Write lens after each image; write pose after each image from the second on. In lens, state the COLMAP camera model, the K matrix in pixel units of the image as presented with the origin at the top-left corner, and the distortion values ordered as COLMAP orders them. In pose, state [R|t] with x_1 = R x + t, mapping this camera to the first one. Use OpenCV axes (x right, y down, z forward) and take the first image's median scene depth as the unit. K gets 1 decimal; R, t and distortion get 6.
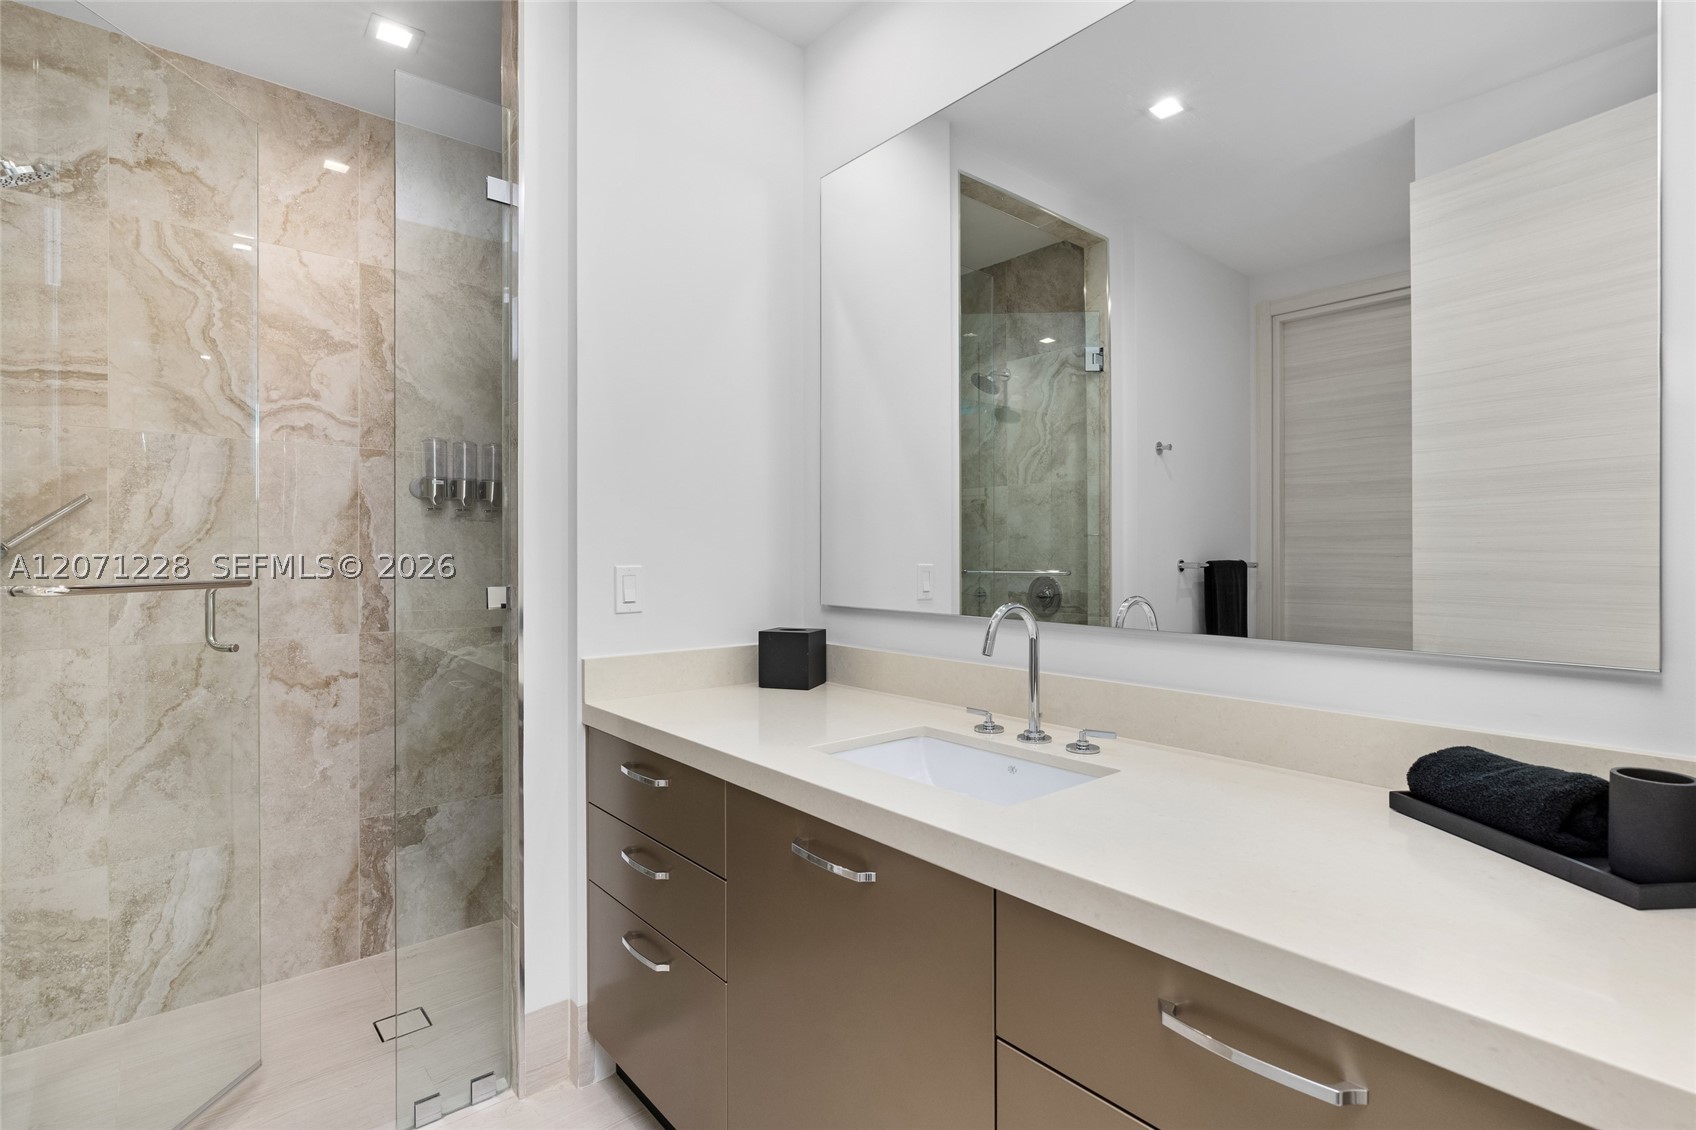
lens RADIAL K [[821.4, 0, 859.9], [0, 821.4, 562.0], [0, 0, 1]] dist [0.001584, 0.000645]
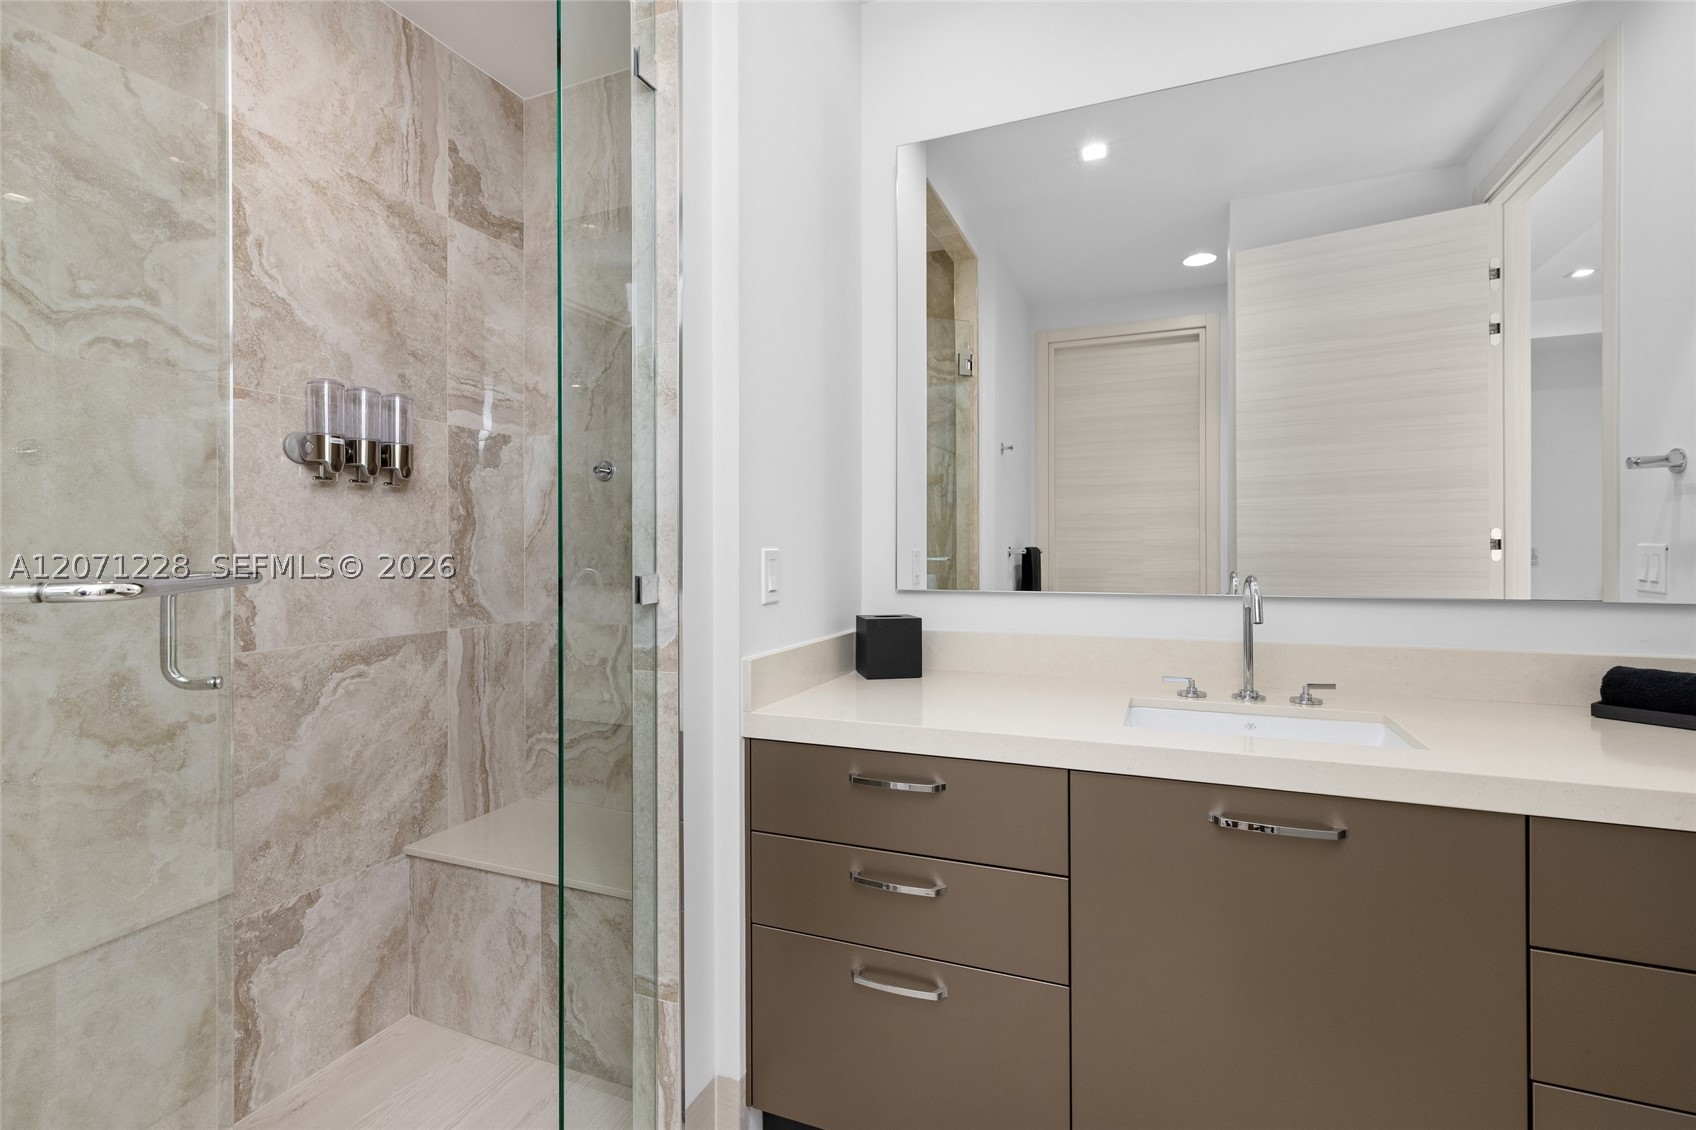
lens RADIAL K [[783.1, 0, 850.4], [0, 783.1, 556.6], [0, 0, 1]] dist [0.009753, -0.000338]
pose [[0.888536, -0.012468, 0.458638, -0.430793], [0.013083, 0.999913, 0.001836, 0.009693], [-0.458621, 0.004369, 0.888621, 0.174413]]
